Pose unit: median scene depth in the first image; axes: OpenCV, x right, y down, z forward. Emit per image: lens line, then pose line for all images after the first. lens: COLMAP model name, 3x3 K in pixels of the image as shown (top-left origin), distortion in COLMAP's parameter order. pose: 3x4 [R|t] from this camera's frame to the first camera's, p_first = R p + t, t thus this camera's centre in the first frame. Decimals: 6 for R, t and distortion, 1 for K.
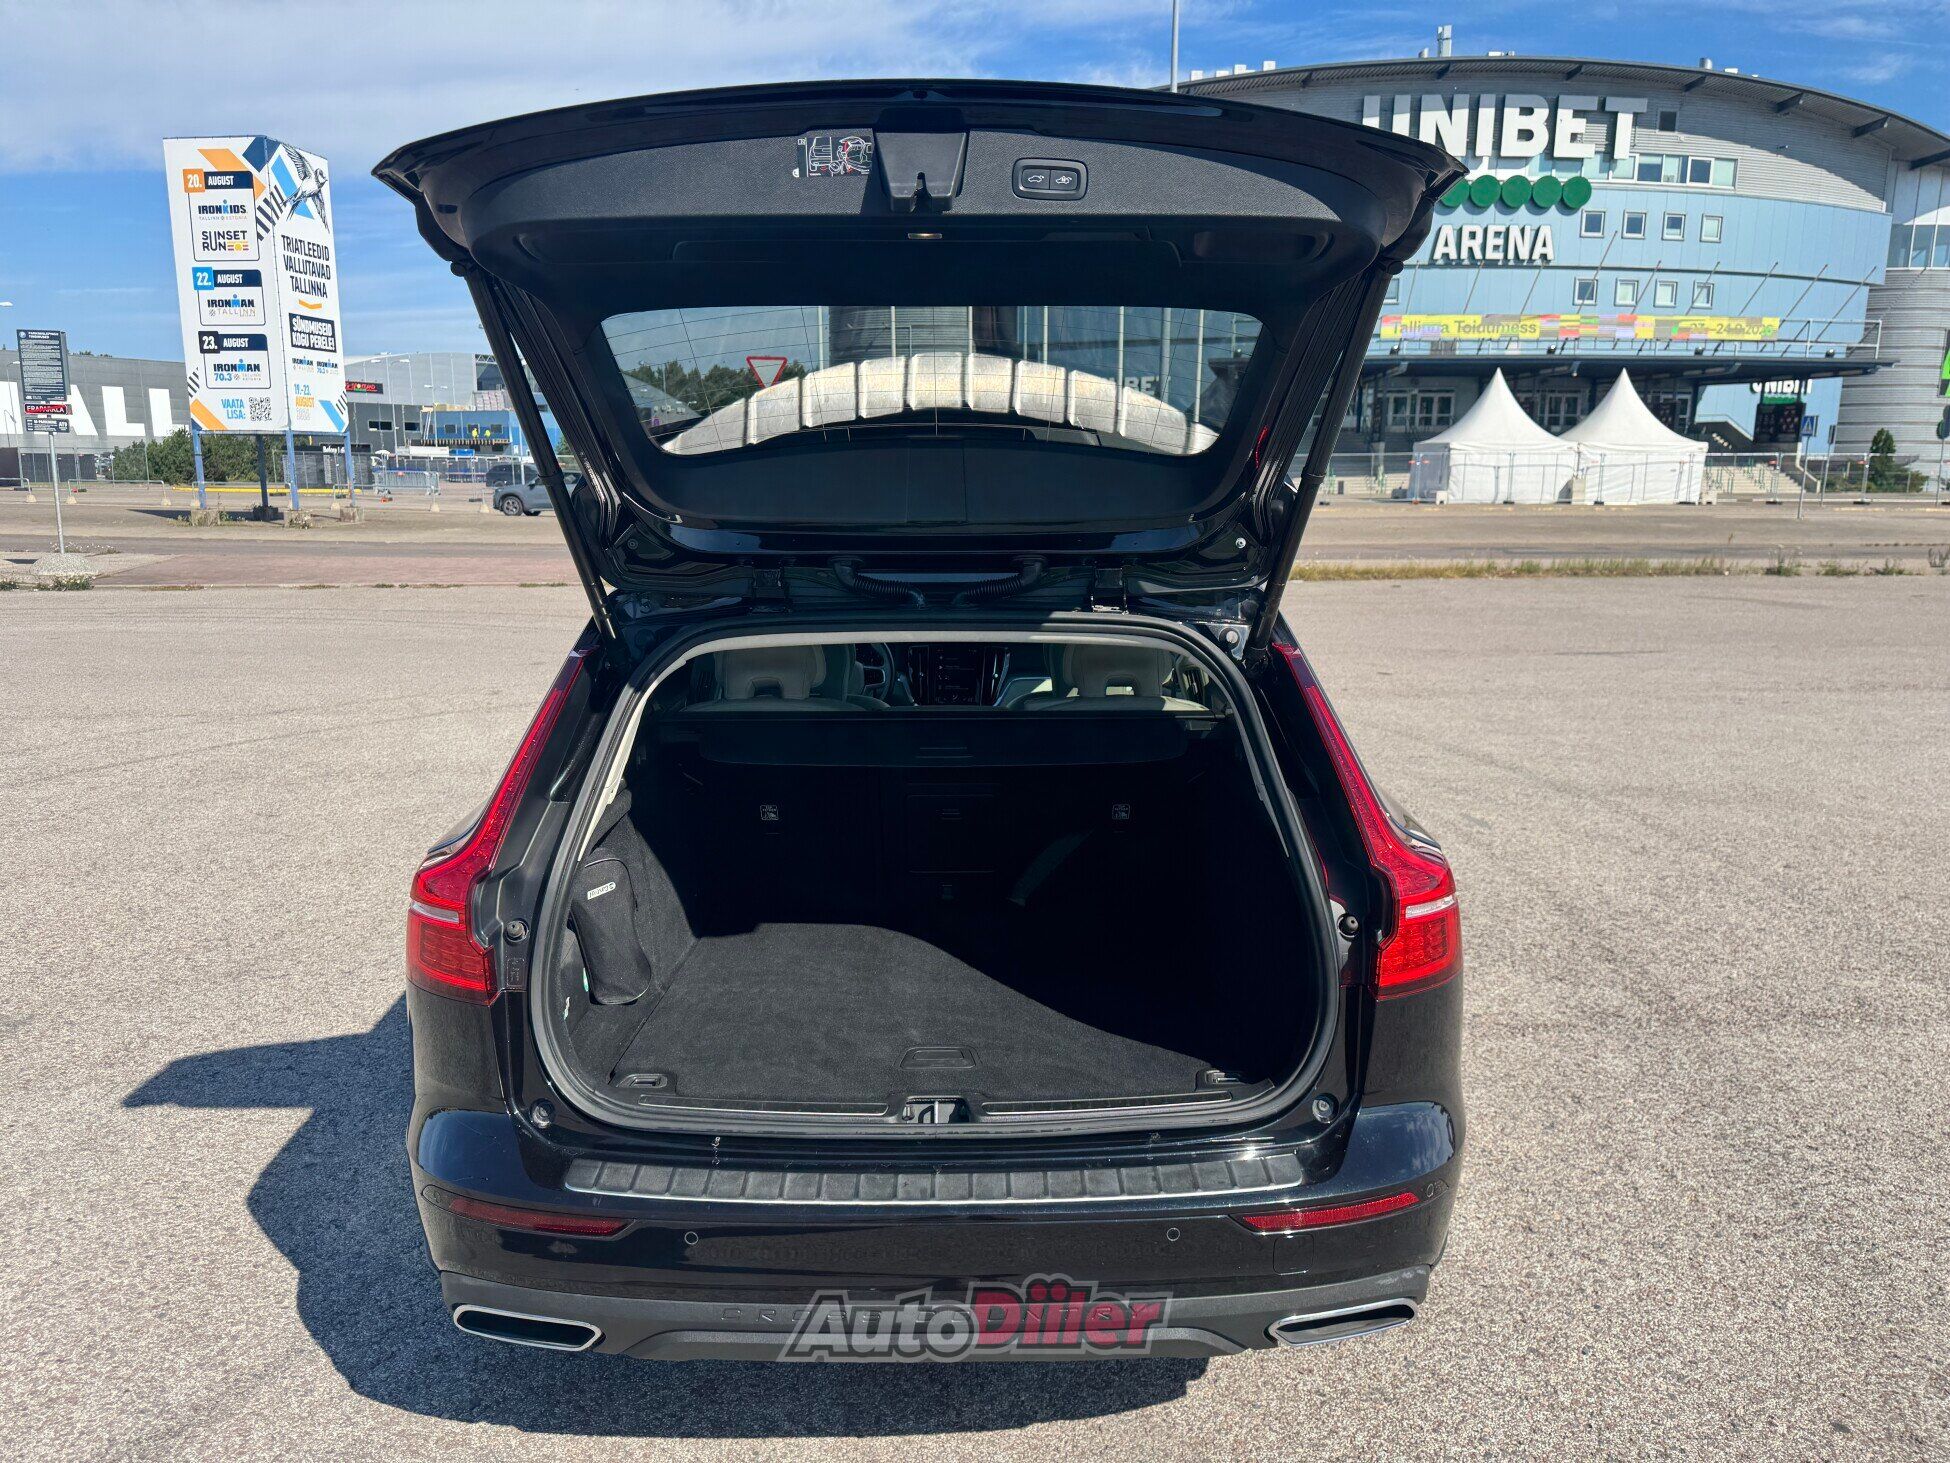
lens RADIAL K [[1351.8, 0, 1013.6], [0, 1351.8, 728.0], [0, 0, 1]] dist [0.007168, -0.002735]
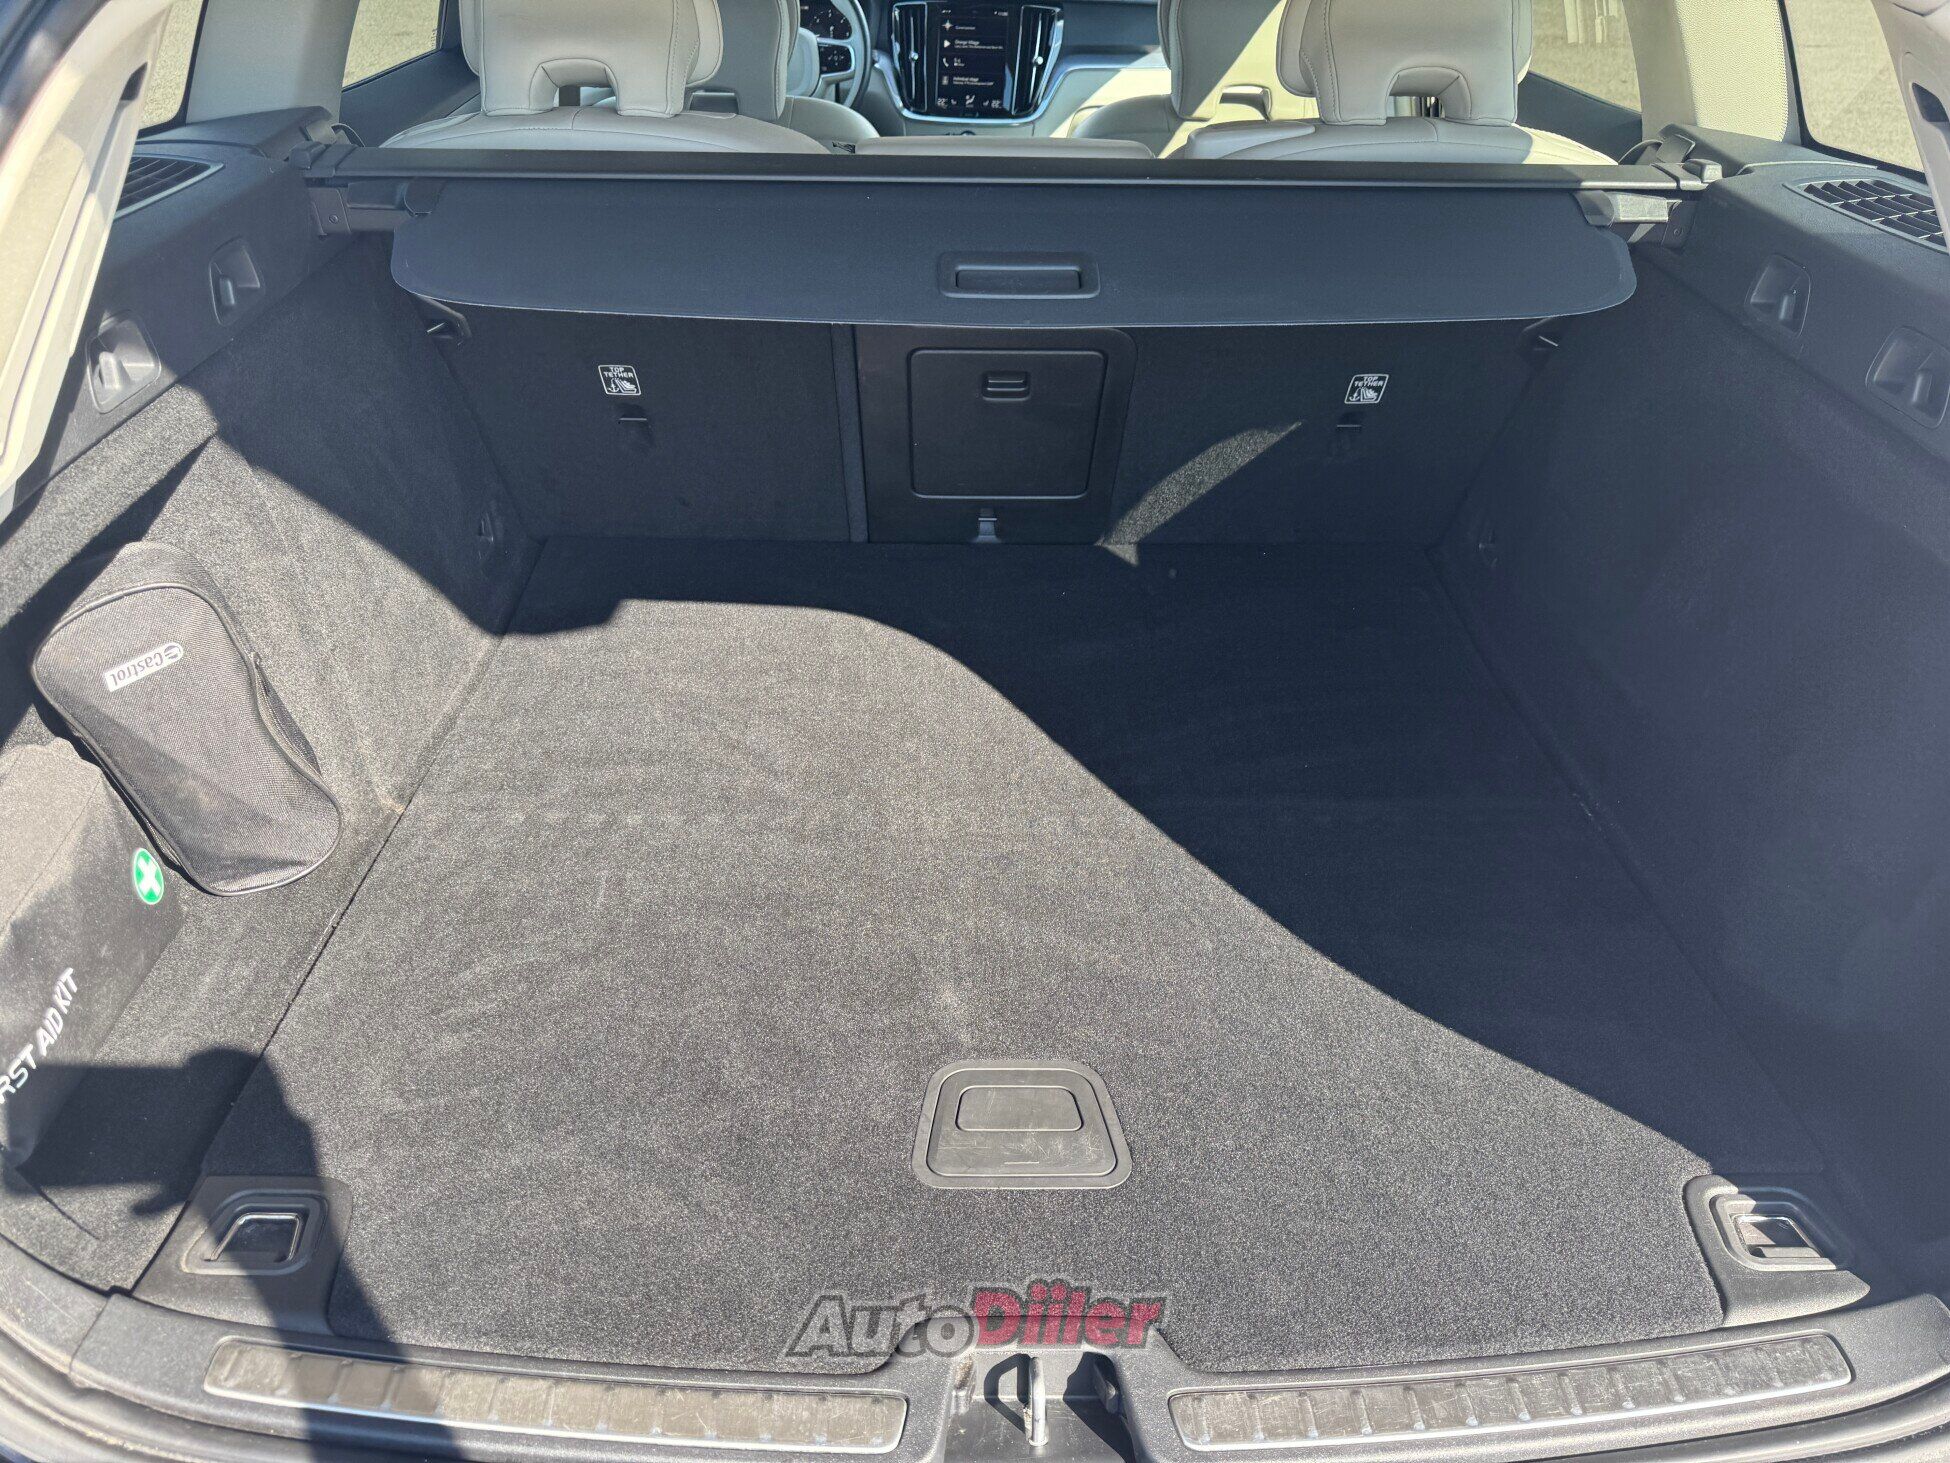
lens RADIAL K [[1359.9, 0, 975.0], [0, 1359.9, 731.5], [0, 0, 1]] dist [0.024721, -0.001289]
pose [[0.999832, 0.018001, -0.003588, -0.053641], [-0.014994, 0.913745, 0.406011, -0.020274], [0.010588, -0.405889, 0.913861, 0.519870]]
